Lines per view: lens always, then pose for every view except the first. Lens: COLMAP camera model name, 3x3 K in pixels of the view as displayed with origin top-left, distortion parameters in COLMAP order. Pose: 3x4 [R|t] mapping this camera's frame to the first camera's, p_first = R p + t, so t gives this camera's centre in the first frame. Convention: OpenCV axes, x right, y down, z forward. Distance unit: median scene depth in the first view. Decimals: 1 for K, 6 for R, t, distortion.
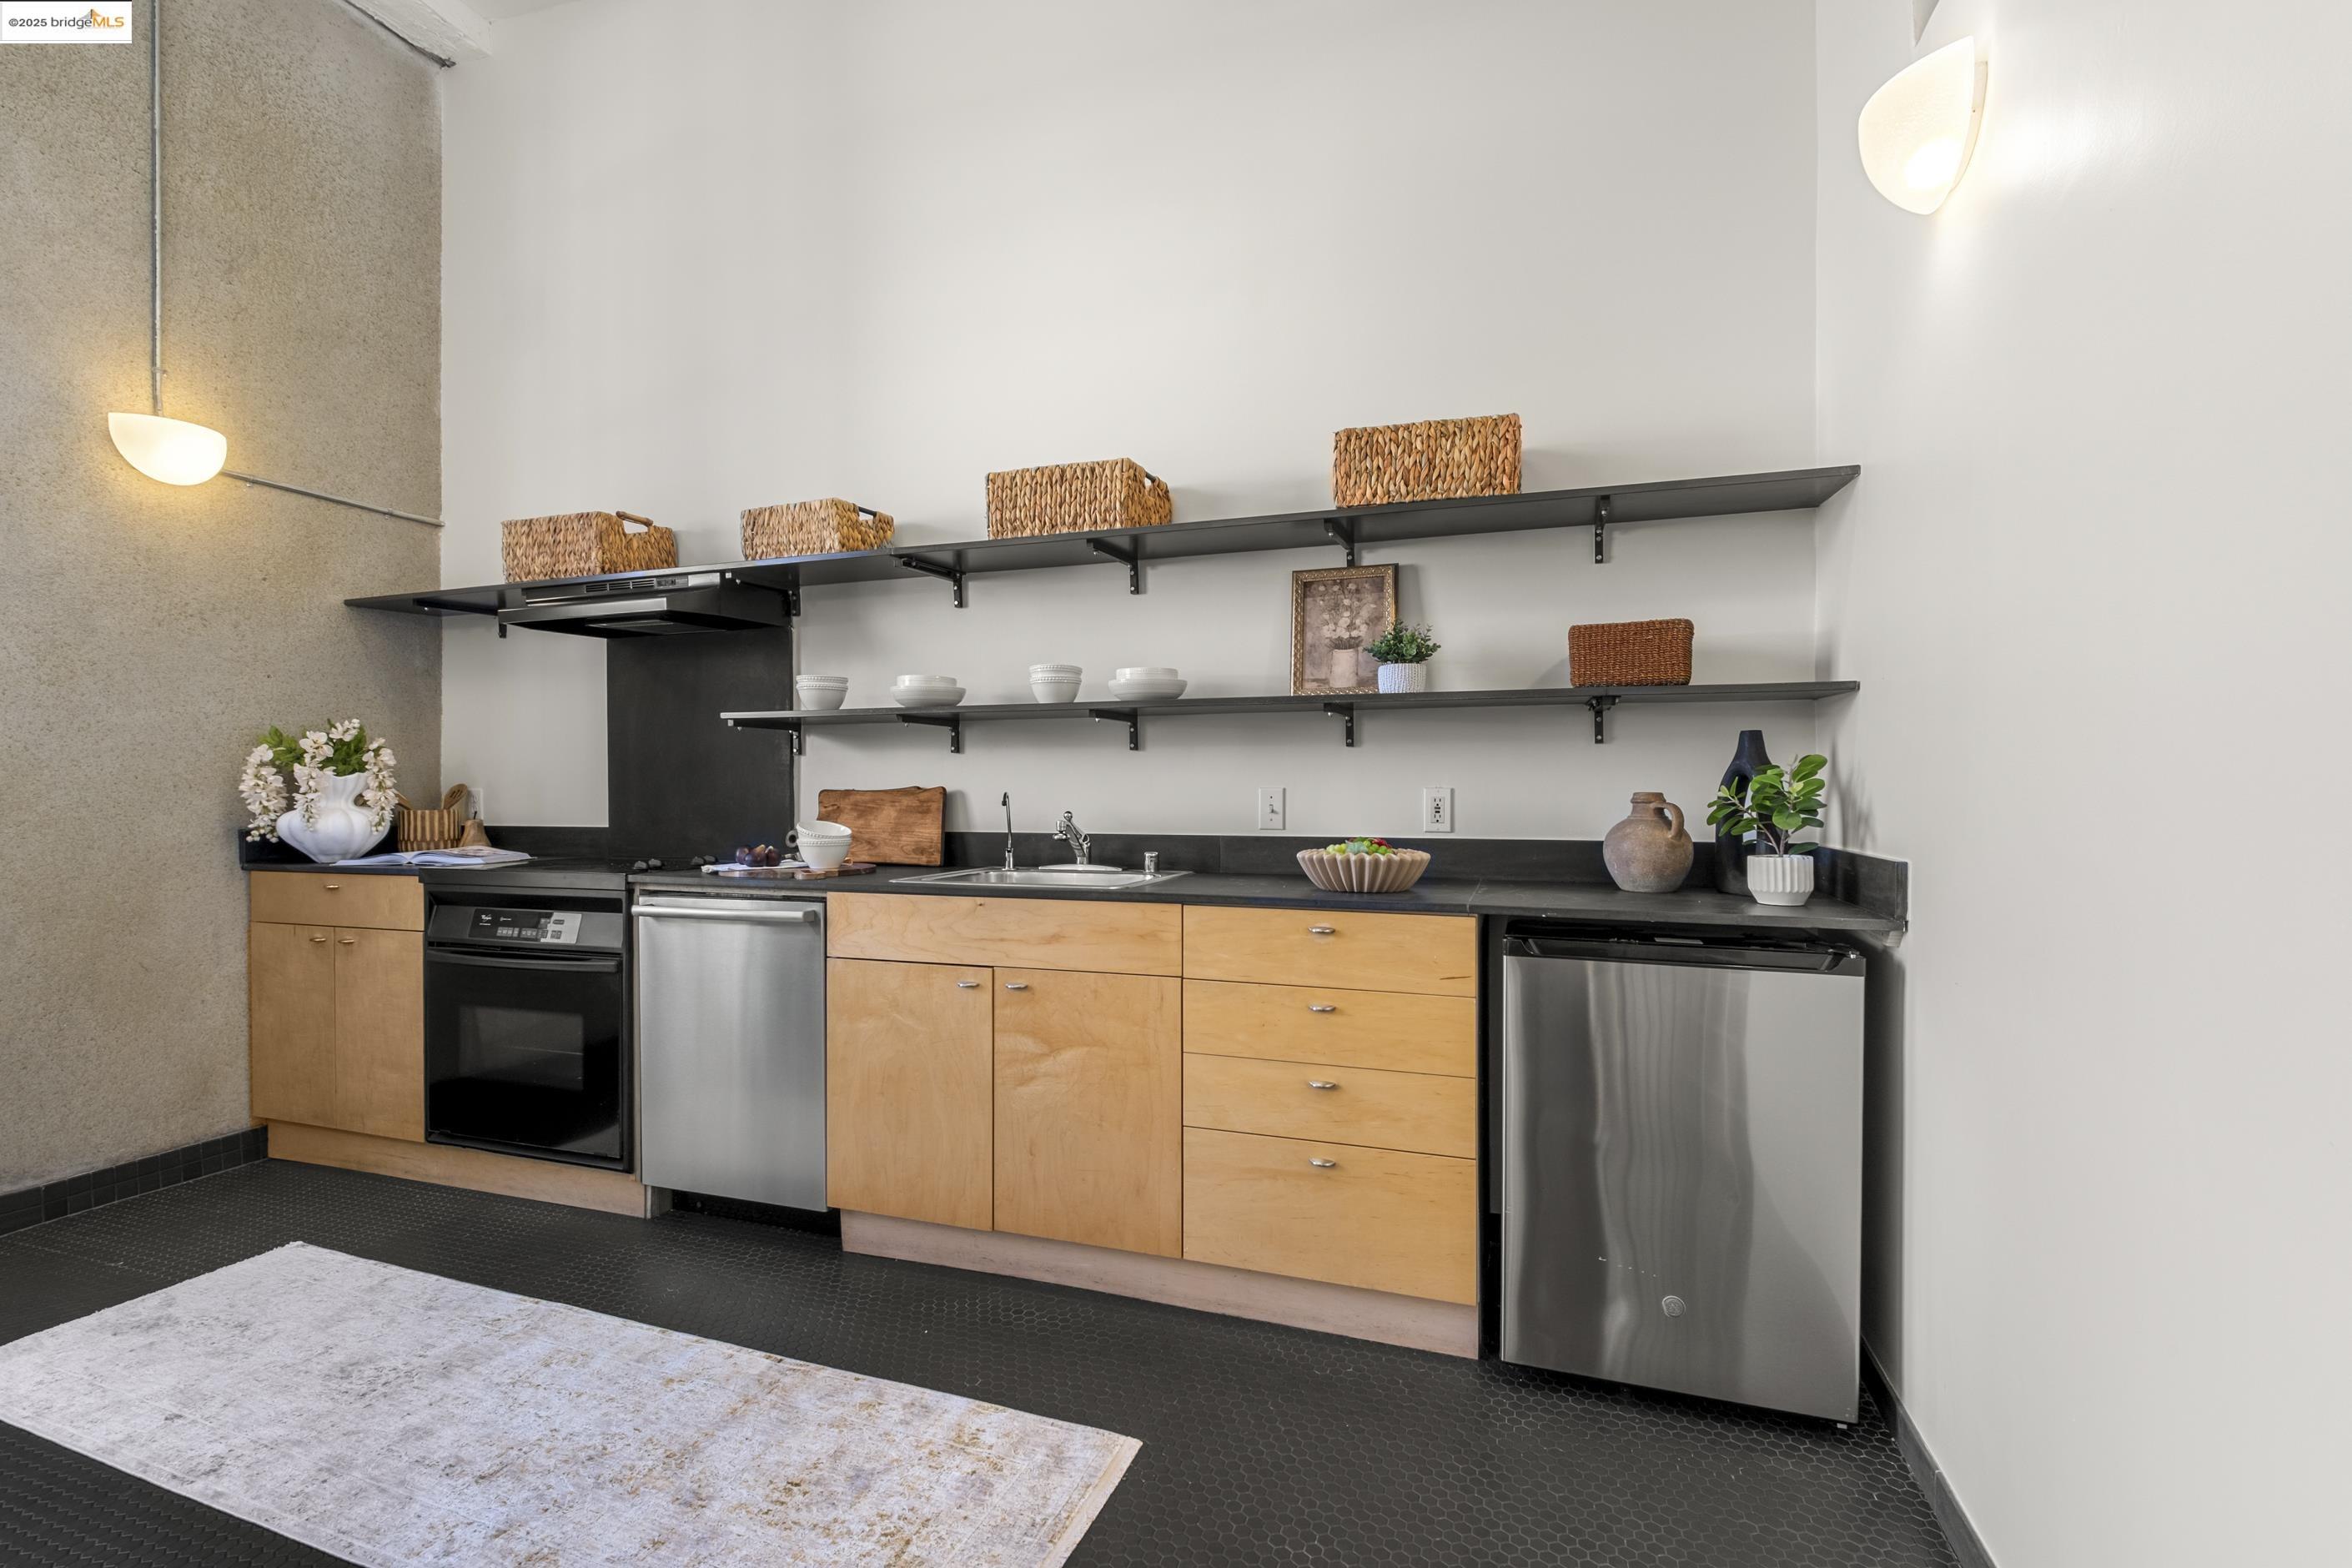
lens RADIAL K [[1019.6, 0, 1172.7], [0, 1019.6, 799.9], [0, 0, 1]] dist [-0.010650, 0.000455]
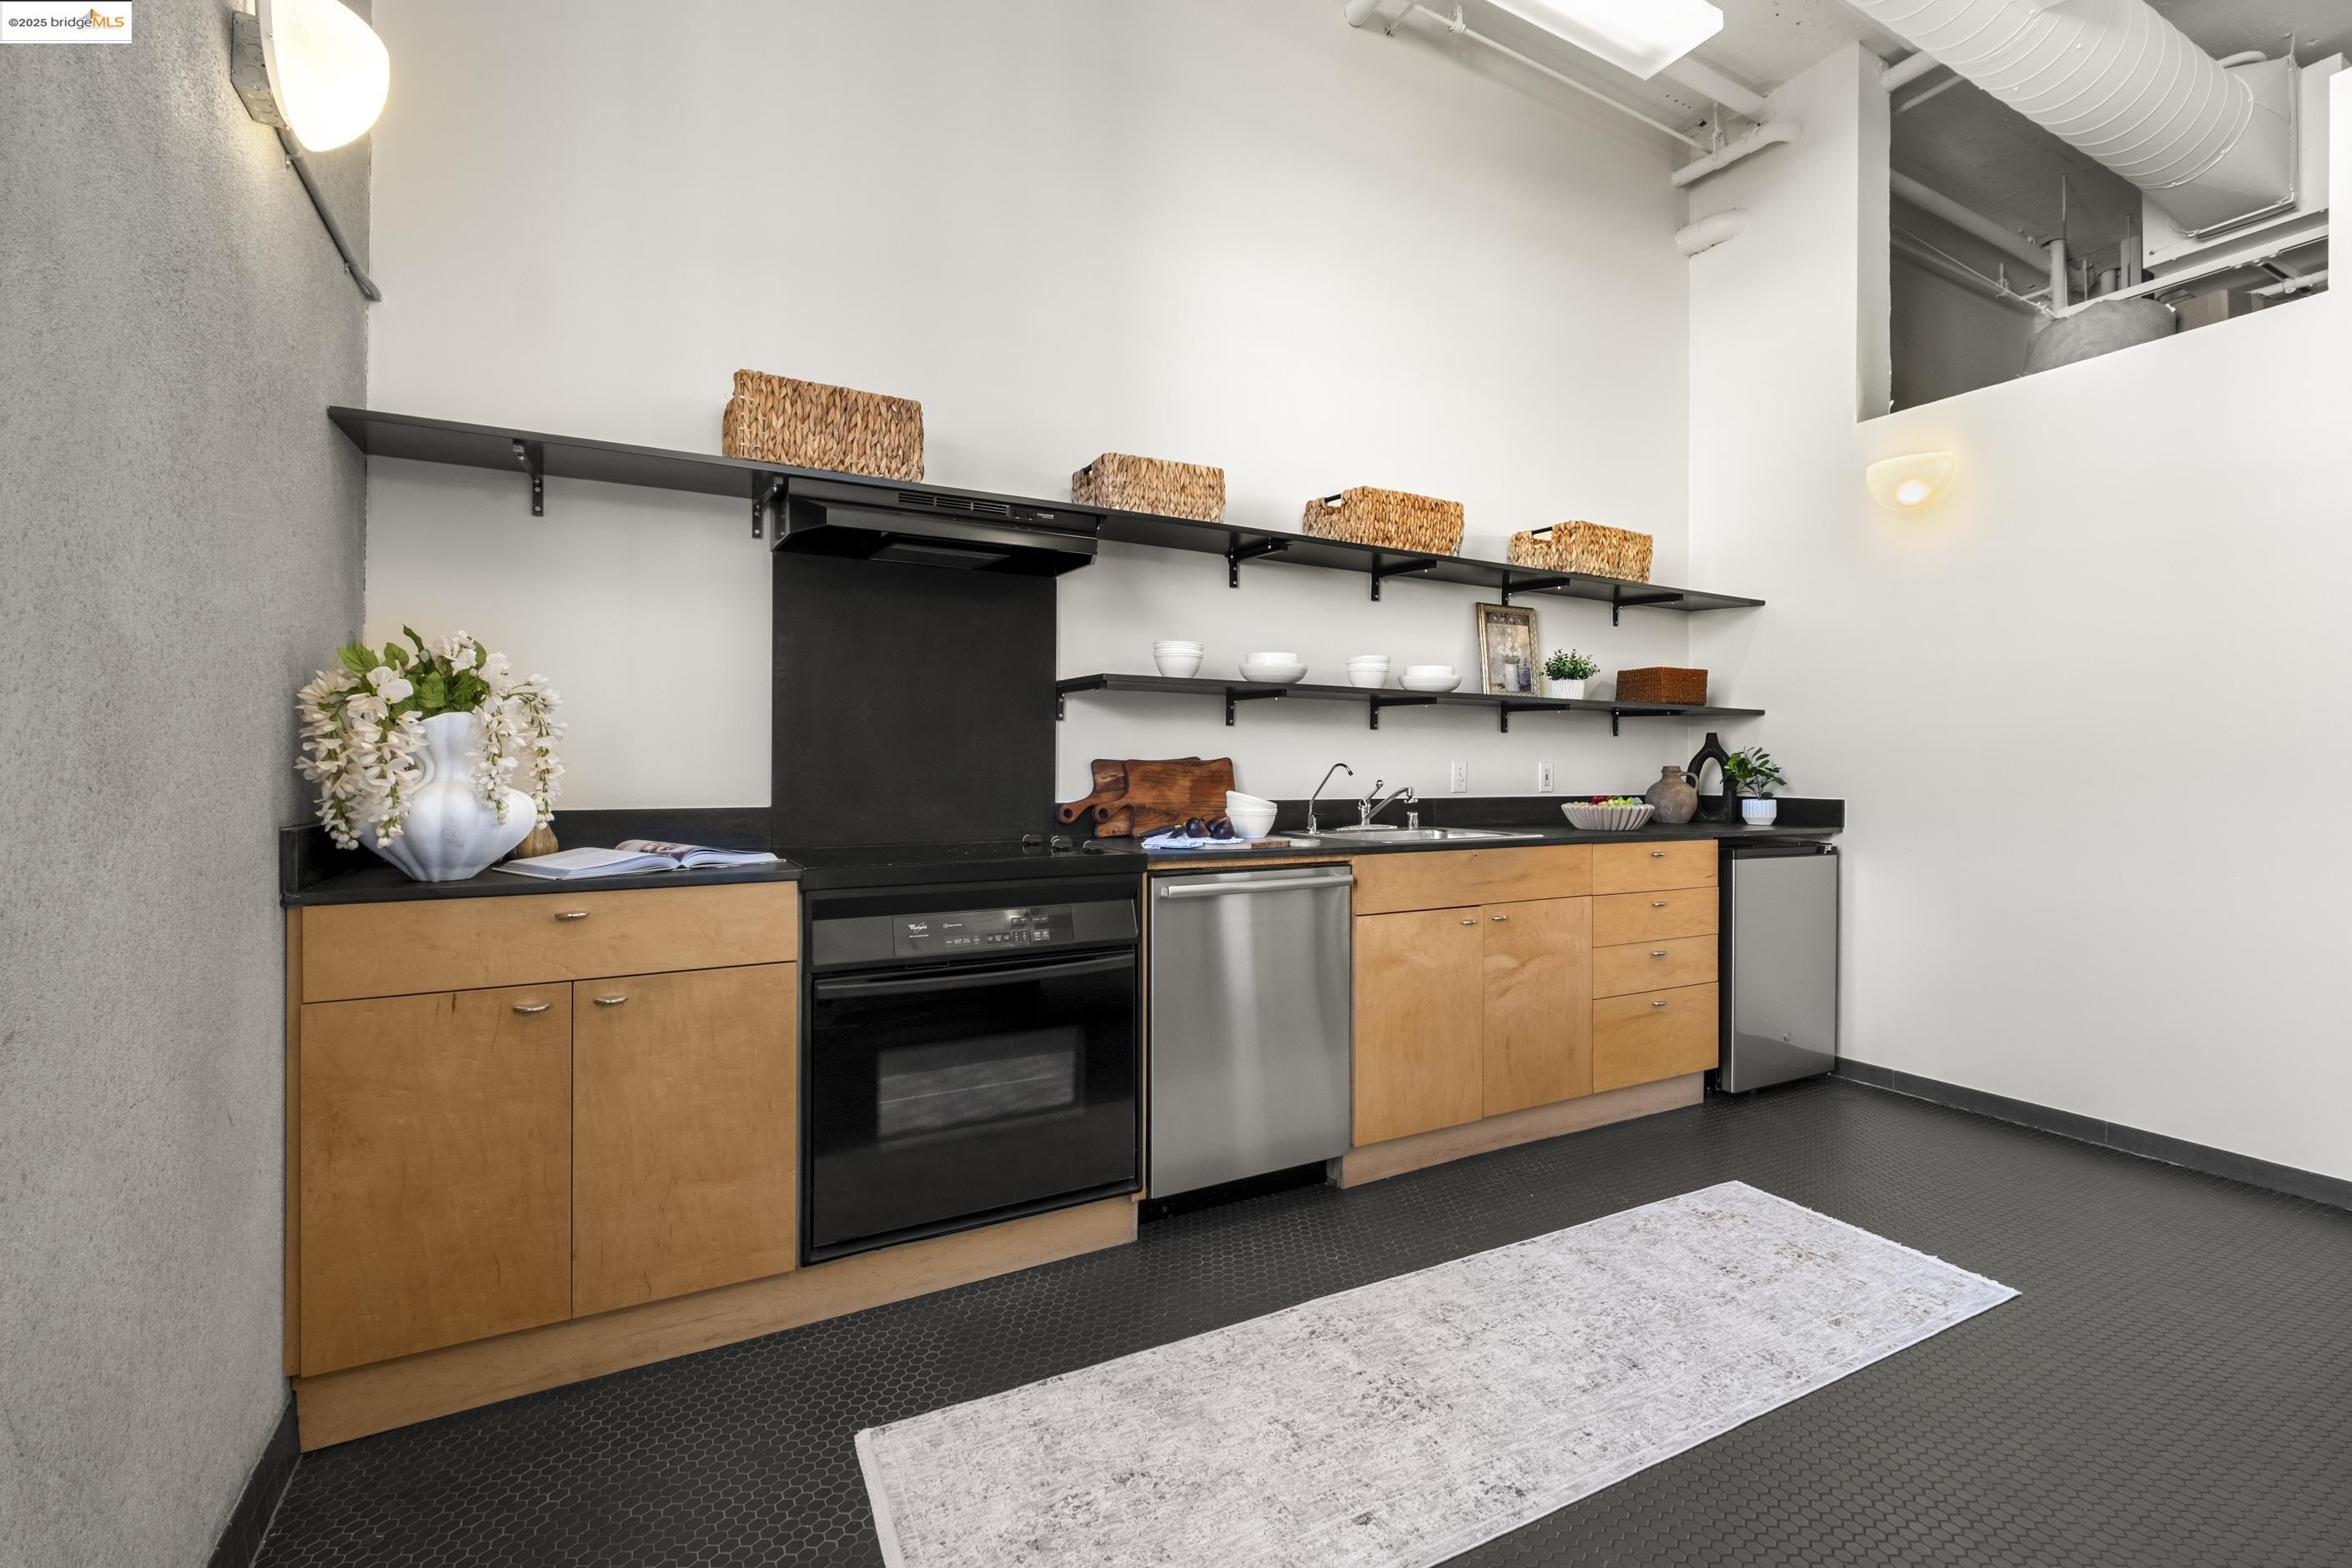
lens RADIAL K [[1014.6, 0, 1186.7], [0, 1014.6, 769.2], [0, 0, 1]] dist [-0.003720, -0.000664]
pose [[0.681545, 0.001032, 0.731775, -1.225656], [0.000043, 0.999999, -0.001450, 0.000080], [-0.731776, 0.001020, 0.681544, 0.389180]]
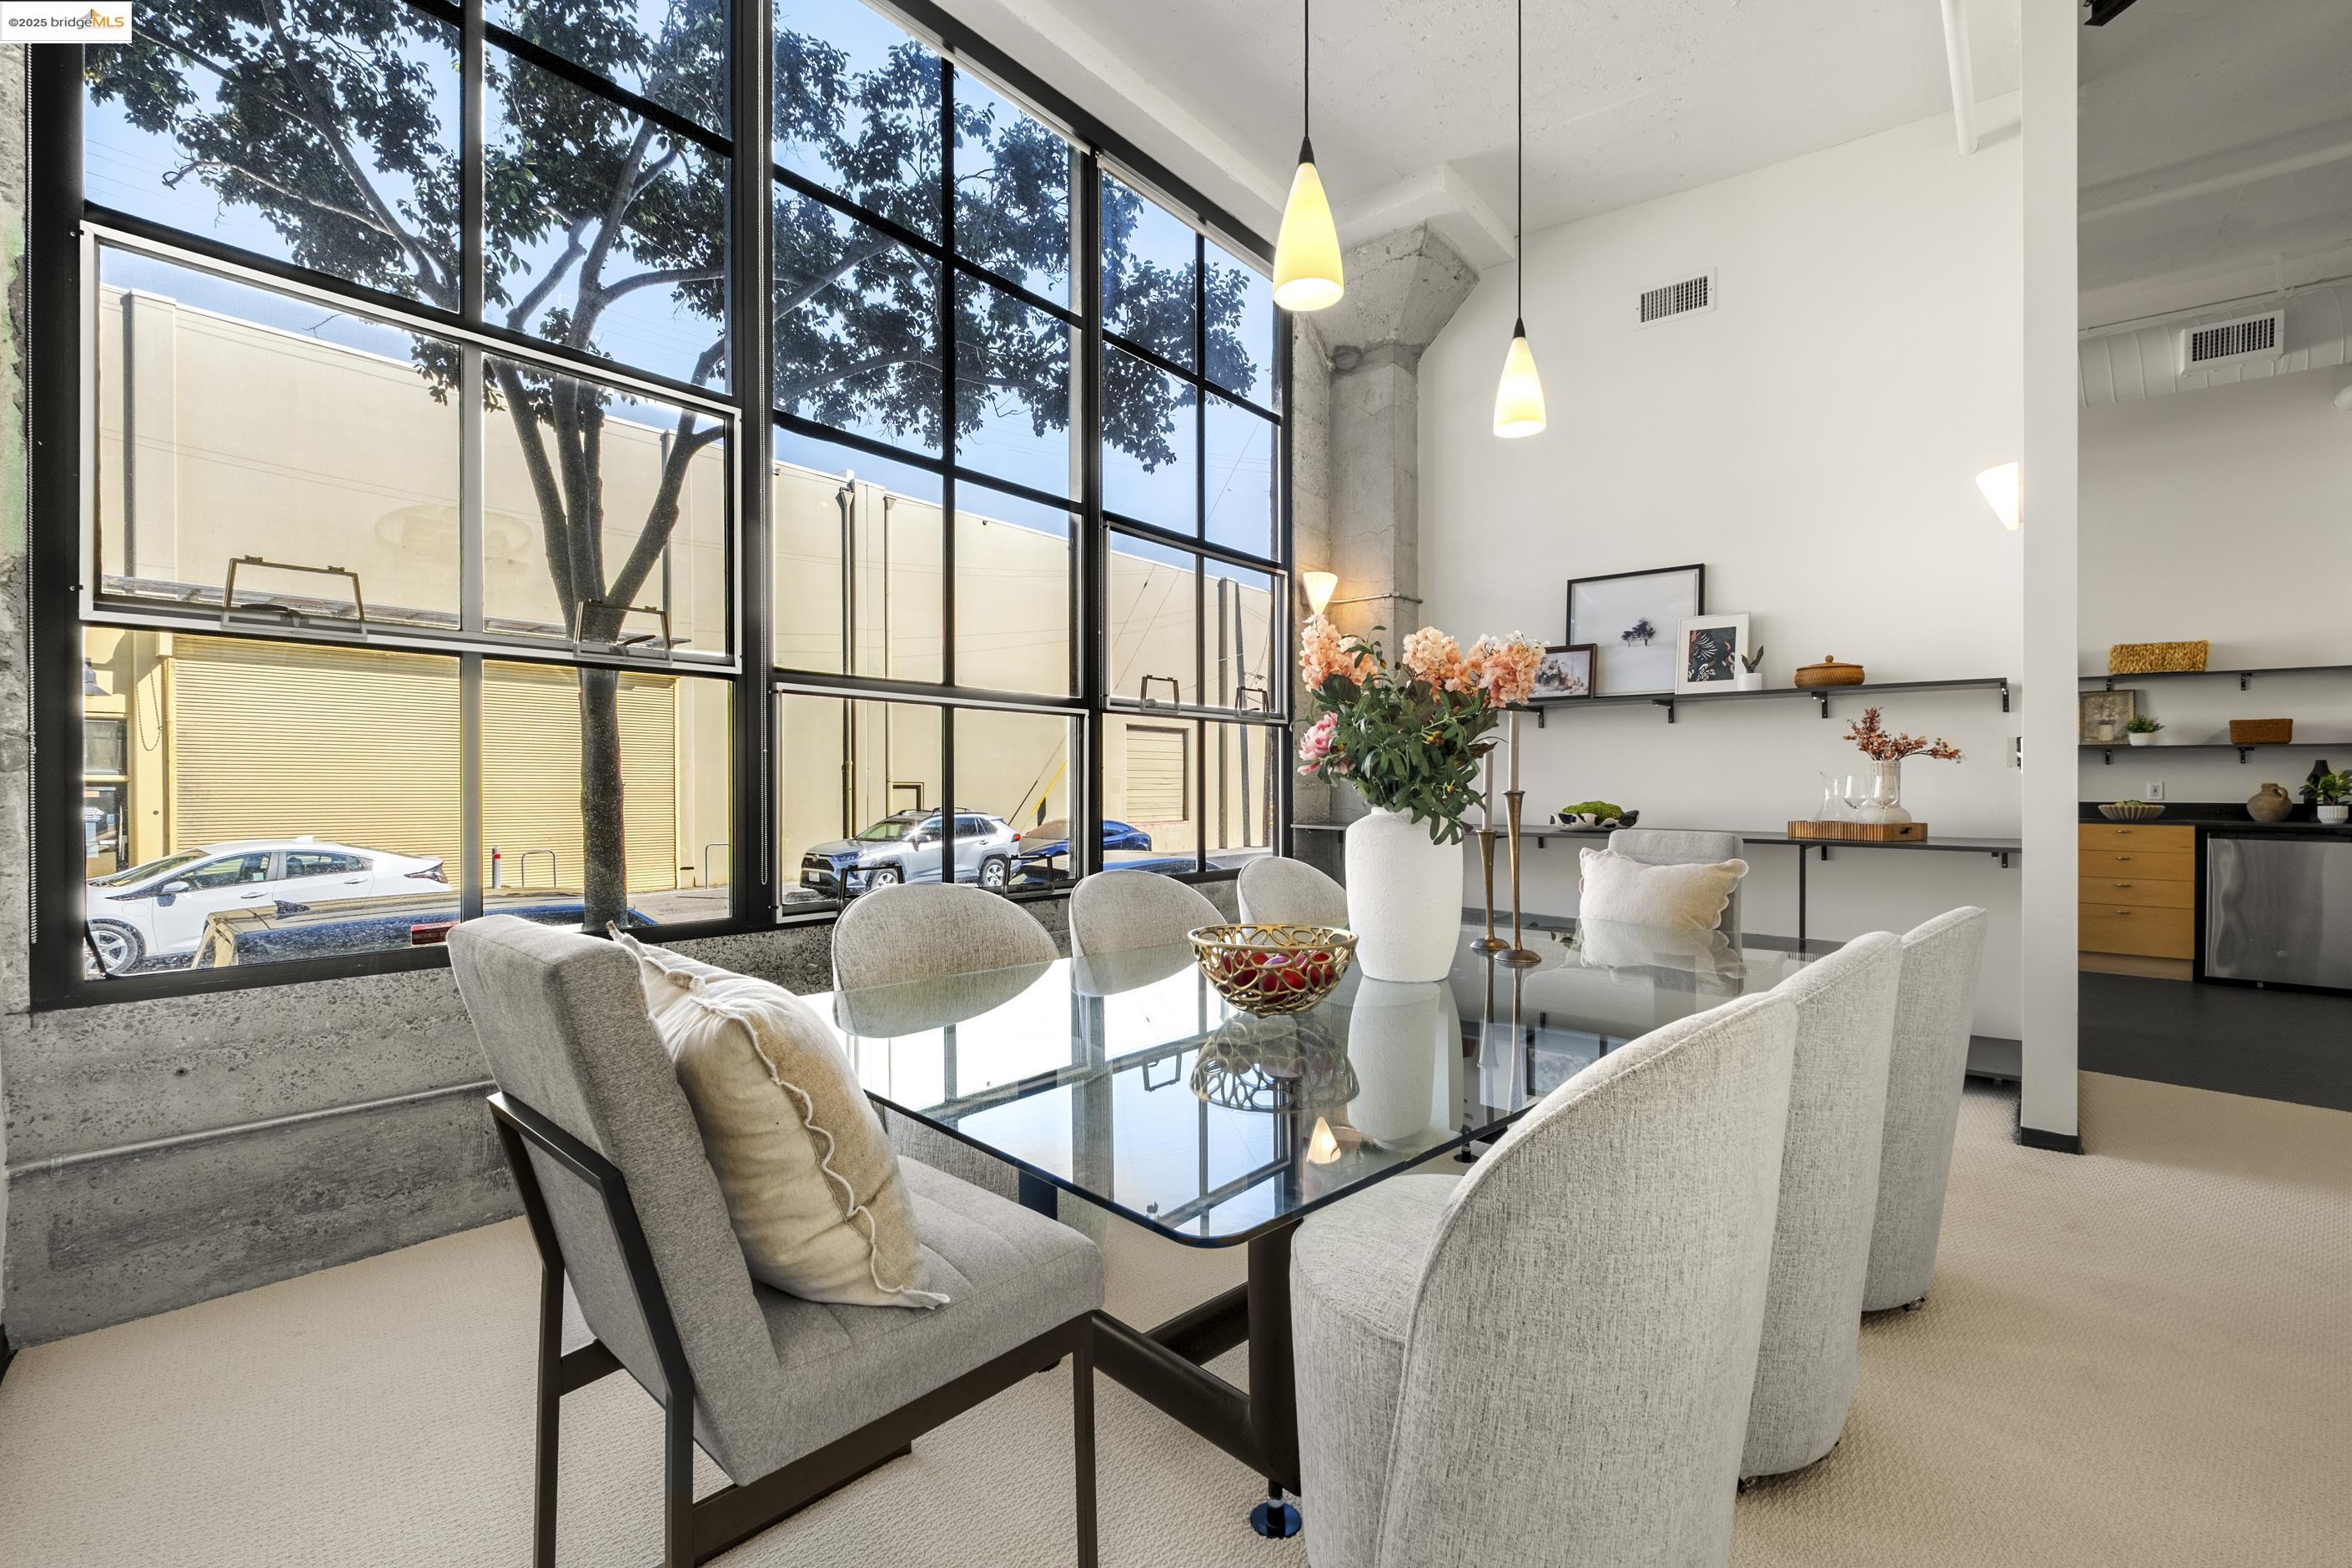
lens RADIAL K [[1019.6, 0, 1172.7], [0, 1019.6, 799.9], [0, 0, 1]] dist [-0.010650, 0.000455]
pose [[0.932780, 0.005291, -0.360406, -1.100817], [-0.003364, 0.999977, 0.005974, 0.025861], [0.360429, -0.004360, 0.932776, -2.176564]]
